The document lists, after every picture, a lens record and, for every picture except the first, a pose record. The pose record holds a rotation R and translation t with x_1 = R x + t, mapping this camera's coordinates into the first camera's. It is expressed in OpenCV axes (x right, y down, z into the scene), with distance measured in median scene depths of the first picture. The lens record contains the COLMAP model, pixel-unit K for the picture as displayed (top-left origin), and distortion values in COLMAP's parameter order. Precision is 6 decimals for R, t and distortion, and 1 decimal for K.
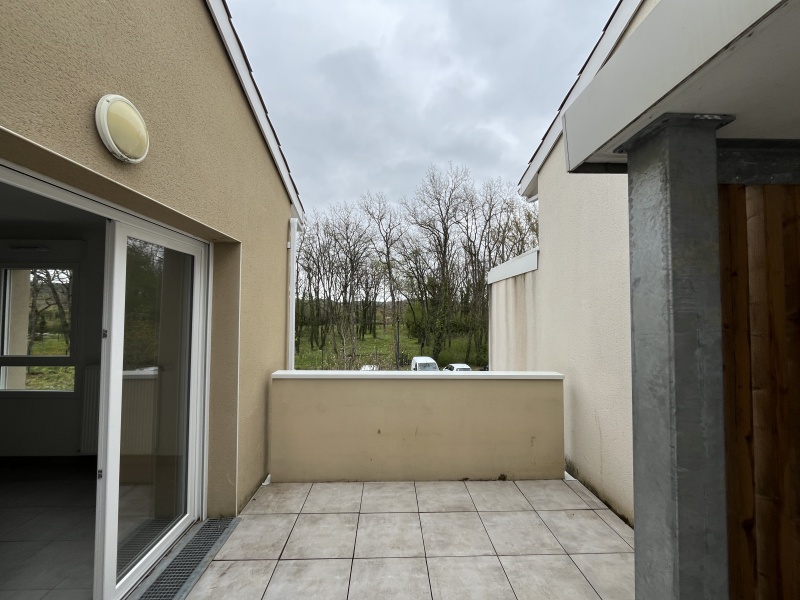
lens RADIAL K [[323.4, 0, 399.7], [0, 323.4, 298.2], [0, 0, 1]] dist [-0.000389, 0.000182]
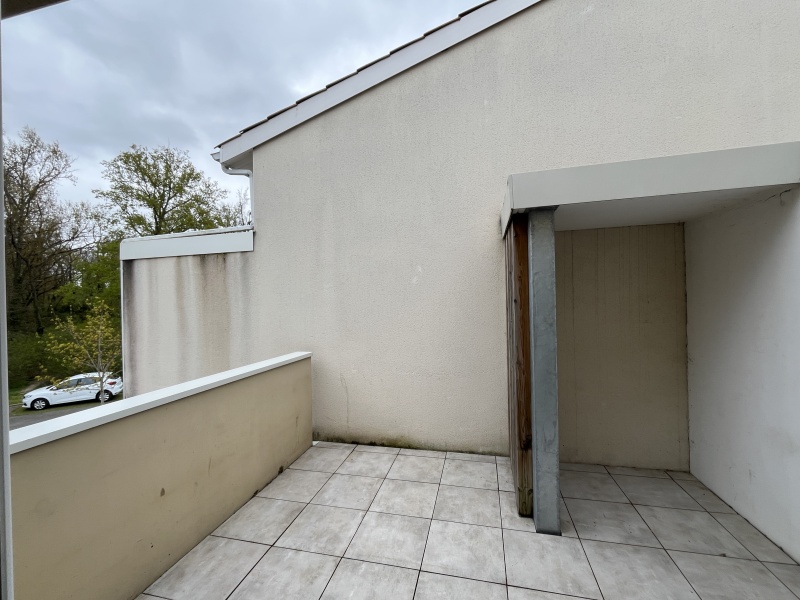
lens RADIAL K [[345.5, 0, 401.4], [0, 345.5, 300.2], [0, 0, 1]] dist [-0.000920, -0.000092]
pose [[0.269868, -0.010571, 0.962839, -0.661857], [-0.022402, 0.999600, 0.017254, 0.040897], [-0.962637, -0.026226, 0.269523, 0.484265]]
